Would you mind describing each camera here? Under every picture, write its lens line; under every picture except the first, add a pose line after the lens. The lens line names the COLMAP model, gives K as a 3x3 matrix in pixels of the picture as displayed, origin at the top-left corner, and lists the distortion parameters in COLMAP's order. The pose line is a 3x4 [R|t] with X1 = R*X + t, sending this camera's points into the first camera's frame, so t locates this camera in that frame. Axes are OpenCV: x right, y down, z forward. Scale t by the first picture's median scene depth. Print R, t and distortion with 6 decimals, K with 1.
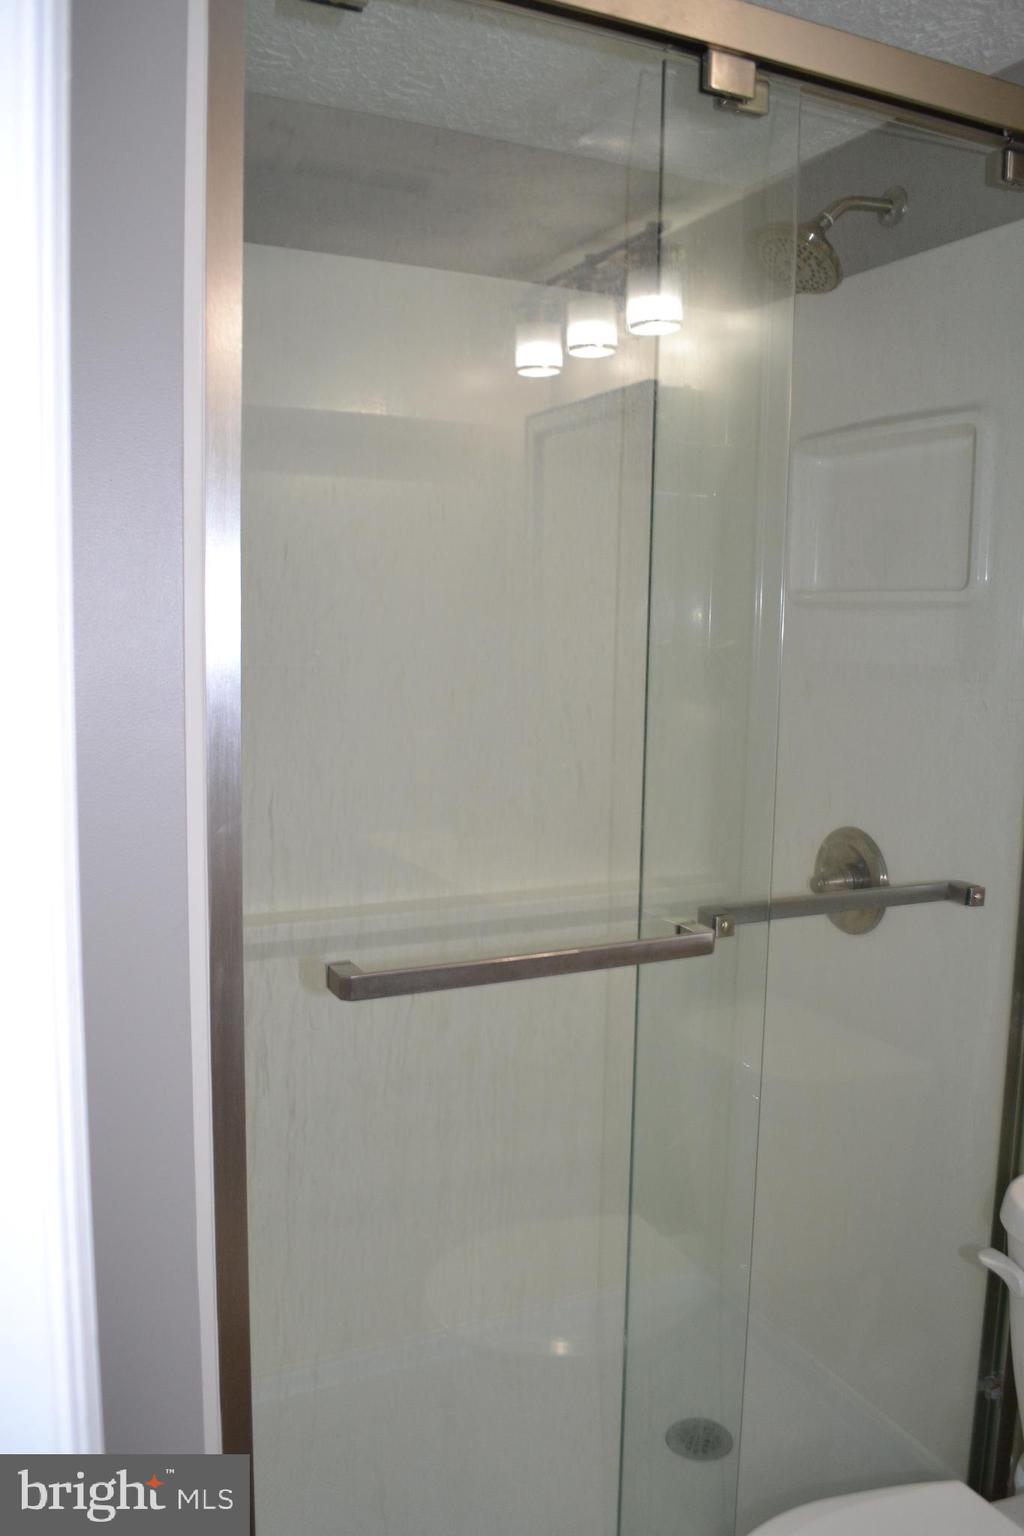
lens RADIAL K [[1233.2, 0, 506.8], [0, 1233.2, 739.3], [0, 0, 1]] dist [-0.085949, 0.016412]
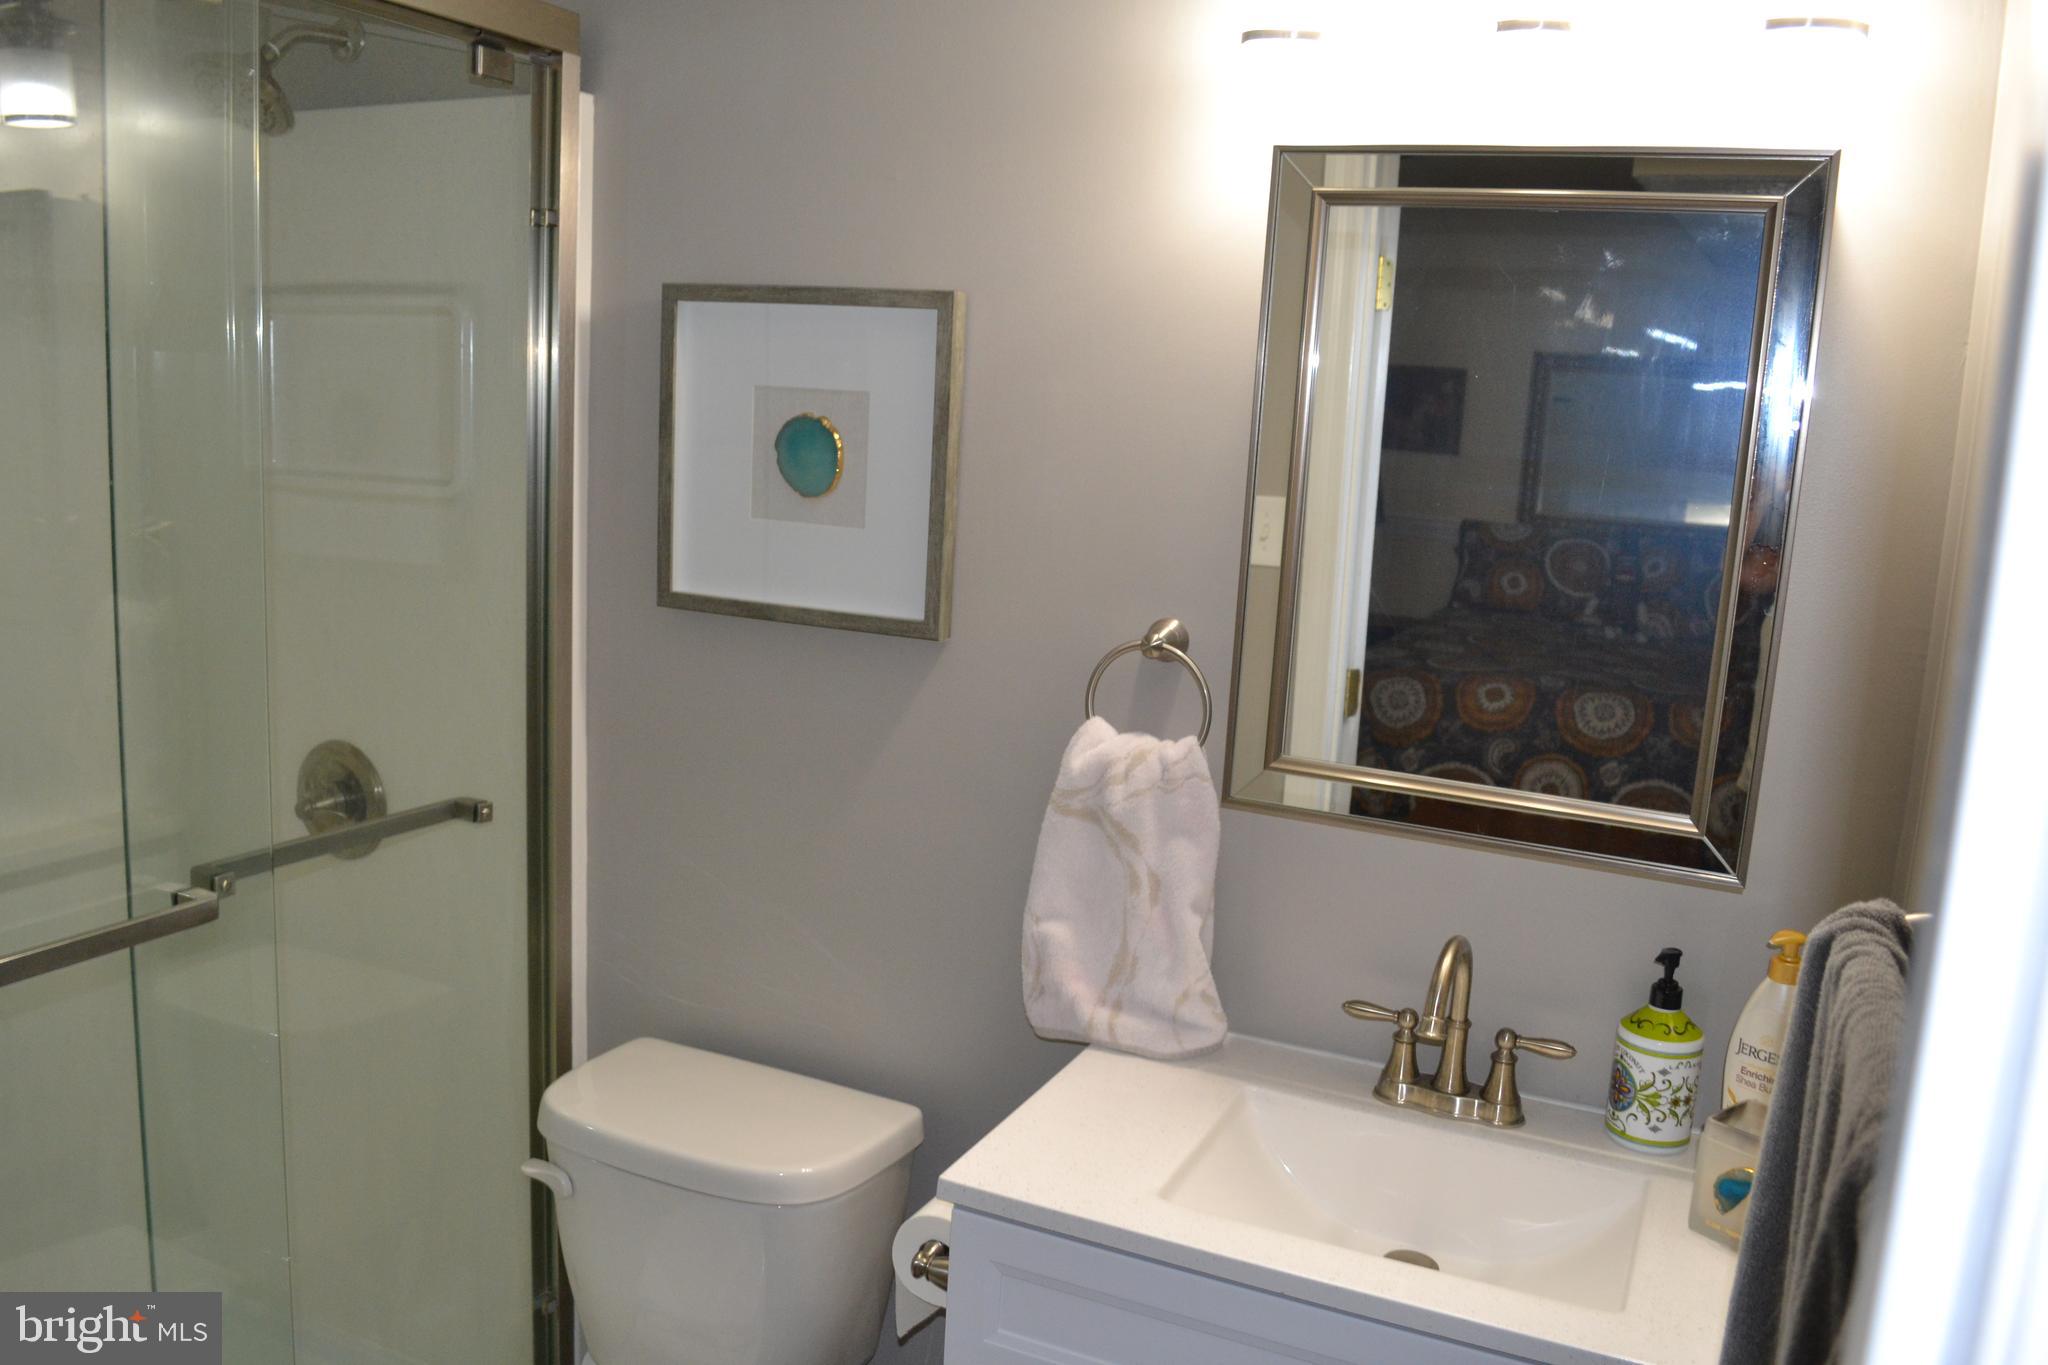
lens RADIAL K [[1655.3, 0, 1018.0], [0, 1655.3, 647.8], [0, 0, 1]] dist [-0.071316, -0.002577]
pose [[0.763978, -0.084162, 0.639730, -0.112471], [0.041722, 0.995826, 0.081184, -0.084741], [-0.643892, -0.035332, 0.764300, -0.265591]]
